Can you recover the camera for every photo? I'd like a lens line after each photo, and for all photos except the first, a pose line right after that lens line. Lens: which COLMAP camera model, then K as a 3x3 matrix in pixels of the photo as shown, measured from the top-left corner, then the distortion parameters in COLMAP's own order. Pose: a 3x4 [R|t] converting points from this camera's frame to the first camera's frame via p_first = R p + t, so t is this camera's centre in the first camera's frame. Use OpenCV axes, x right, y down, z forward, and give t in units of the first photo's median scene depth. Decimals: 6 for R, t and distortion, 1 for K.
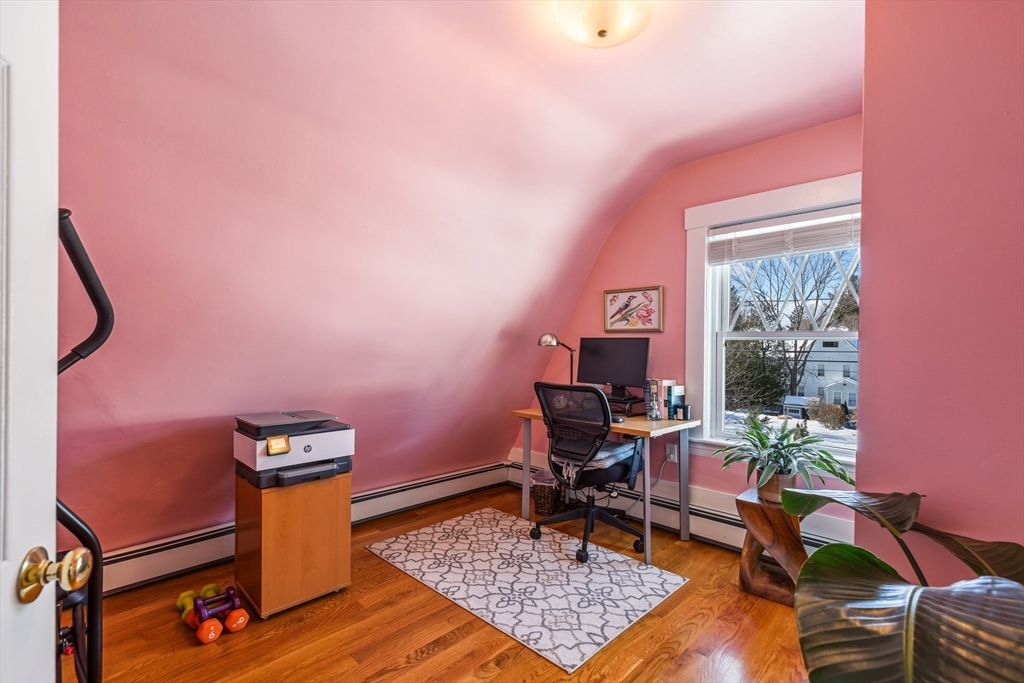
lens RADIAL K [[469.8, 0, 513.1], [0, 469.8, 344.6], [0, 0, 1]] dist [0.016419, 0.000024]
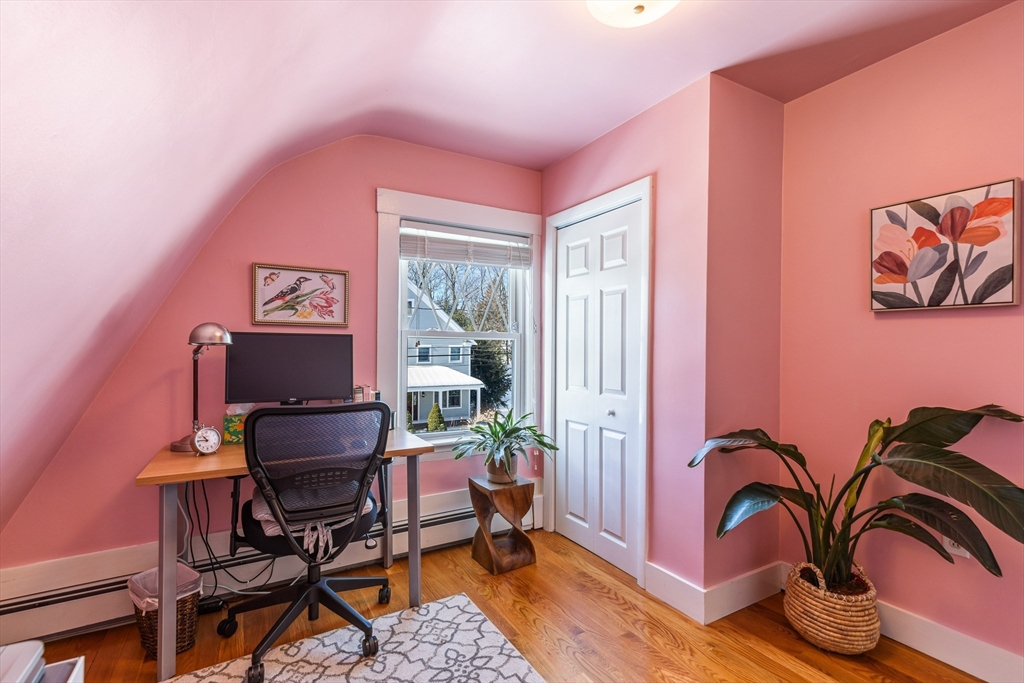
lens RADIAL K [[469.8, 0, 513.0], [0, 469.8, 344.7], [0, 0, 1]] dist [0.016419, 0.000024]
pose [[0.260824, 0.001819, 0.965385, -0.386842], [-0.001629, 0.999998, -0.001445, 0.003166], [-0.965385, -0.001196, 0.260826, 0.501651]]
